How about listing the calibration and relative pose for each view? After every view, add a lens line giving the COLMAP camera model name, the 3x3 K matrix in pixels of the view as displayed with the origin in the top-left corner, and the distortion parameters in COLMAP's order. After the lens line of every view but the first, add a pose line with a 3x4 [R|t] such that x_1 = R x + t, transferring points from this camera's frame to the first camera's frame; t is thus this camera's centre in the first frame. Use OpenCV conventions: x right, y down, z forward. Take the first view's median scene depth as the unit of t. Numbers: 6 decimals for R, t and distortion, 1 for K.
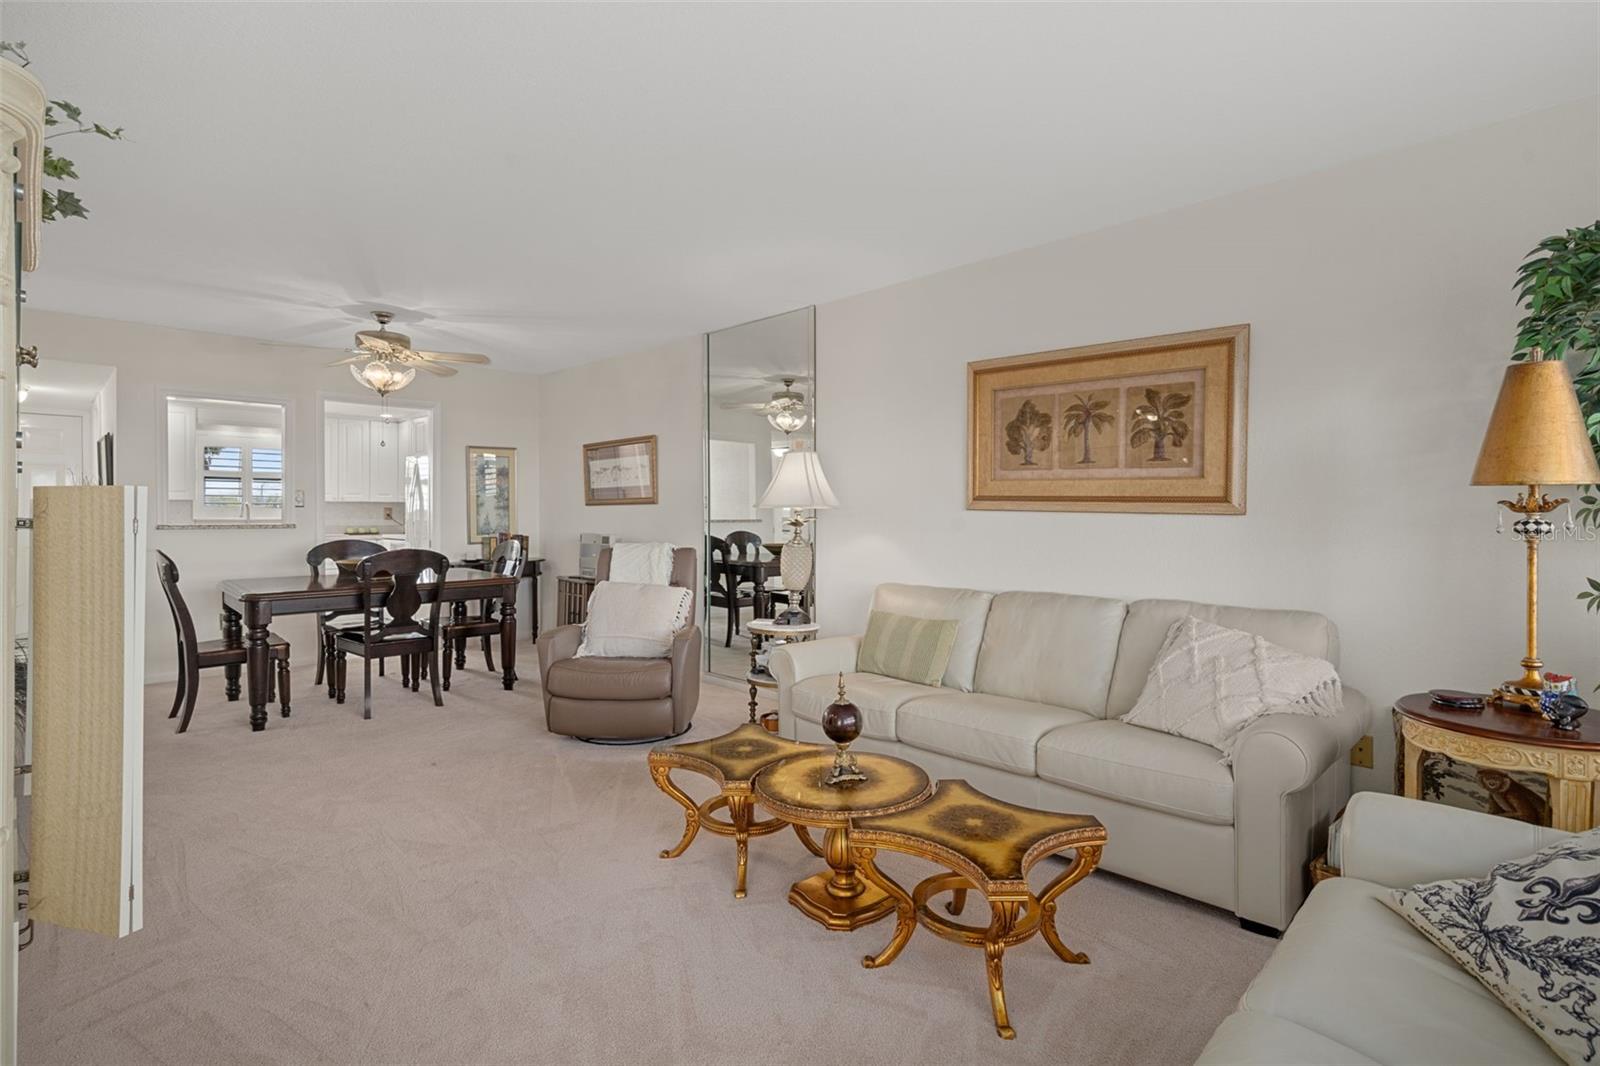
lens RADIAL K [[767.0, 0, 797.0], [0, 767.0, 522.6], [0, 0, 1]] dist [-0.001785, -0.000464]
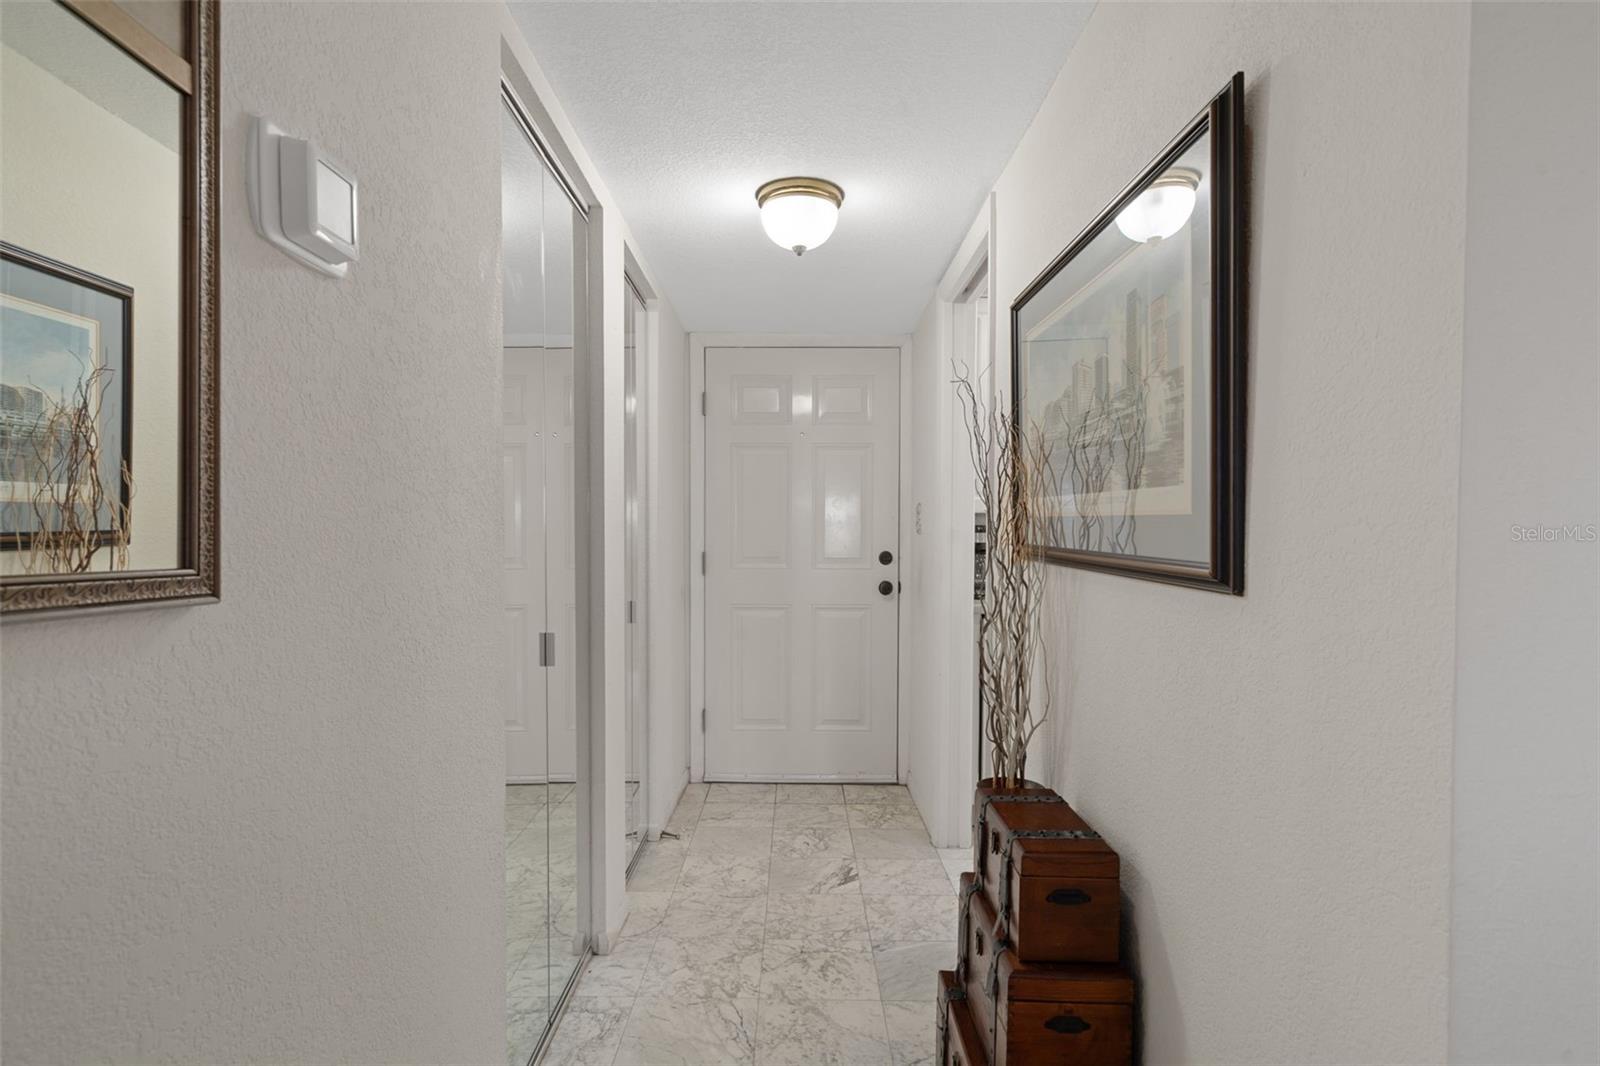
lens RADIAL K [[851.1, 0, 800.0], [0, 851.1, 533.0], [0, 0, 1]] dist [0.017536, -0.000186]
pose [[0.709881, -0.003414, -0.704313, -0.739564], [-0.012145, 0.999780, -0.017087, -0.009887], [0.704217, 0.020683, 0.709684, 0.704747]]
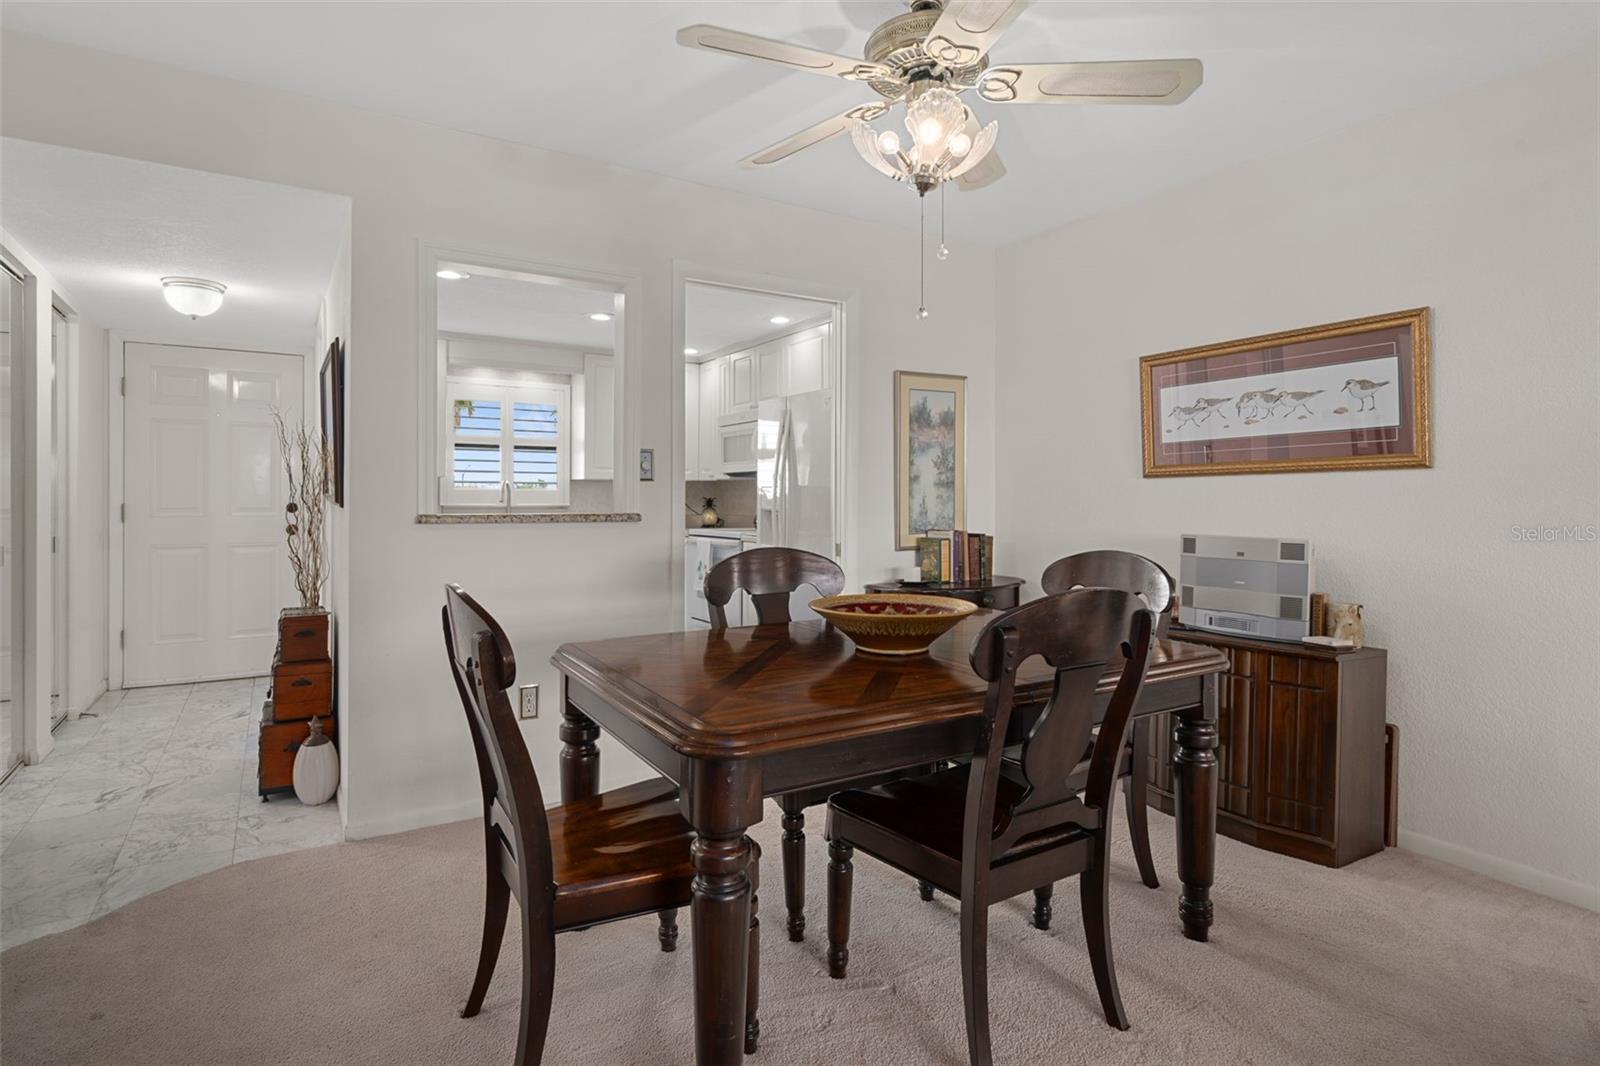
lens RADIAL K [[847.9, 0, 798.9], [0, 847.9, 492.8], [0, 0, 1]] dist [0.005038, 0.000026]
pose [[0.973854, -0.001737, -0.227169, -0.399707], [-0.003255, 0.999761, -0.021596, 0.000072], [0.227153, 0.021771, 0.973616, 0.441931]]
